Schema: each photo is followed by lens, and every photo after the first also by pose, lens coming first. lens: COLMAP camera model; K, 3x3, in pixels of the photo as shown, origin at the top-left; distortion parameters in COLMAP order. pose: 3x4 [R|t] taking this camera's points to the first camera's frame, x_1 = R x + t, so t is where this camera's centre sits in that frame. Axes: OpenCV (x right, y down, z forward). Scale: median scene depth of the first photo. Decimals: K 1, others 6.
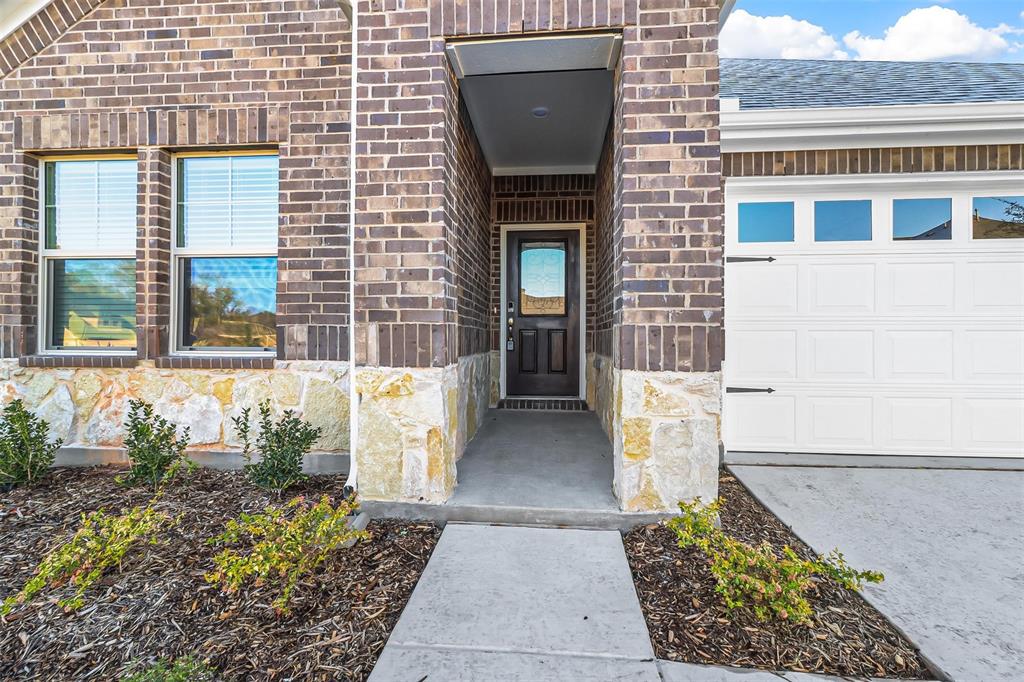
lens RADIAL K [[473.9, 0, 512.4], [0, 473.9, 342.1], [0, 0, 1]] dist [0.005215, 0.000120]
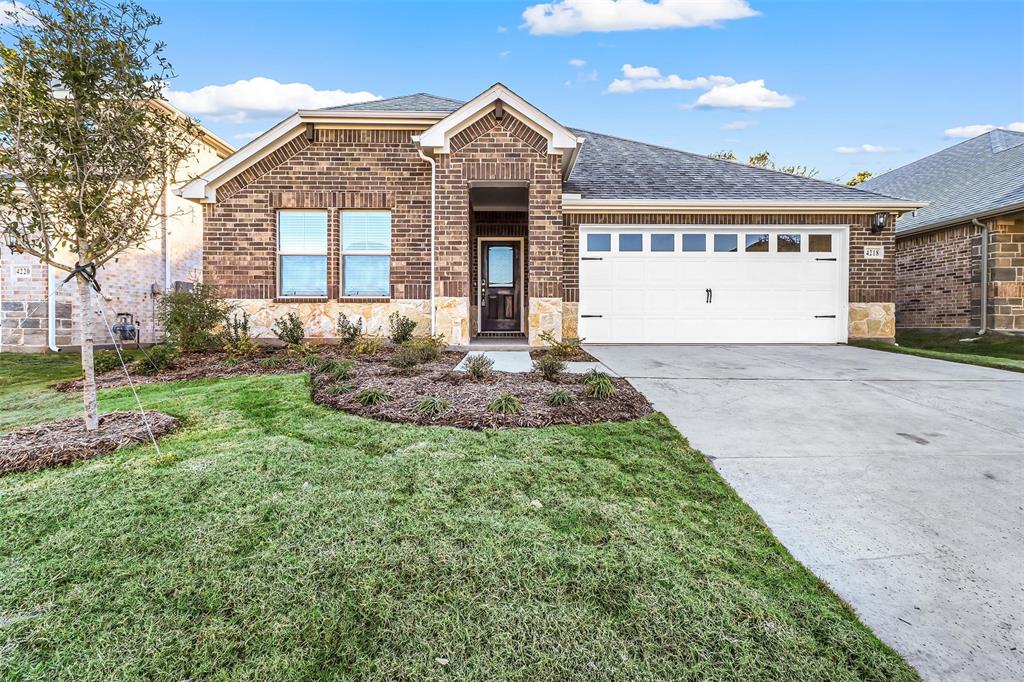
lens RADIAL K [[473.9, 0, 509.9], [0, 473.9, 339.4], [0, 0, 1]] dist [0.005215, 0.000120]
pose [[0.995854, -0.003554, 0.090891, -0.116090], [0.002630, 0.999944, 0.010277, 0.215192], [-0.090923, -0.009996, 0.995808, -1.413346]]
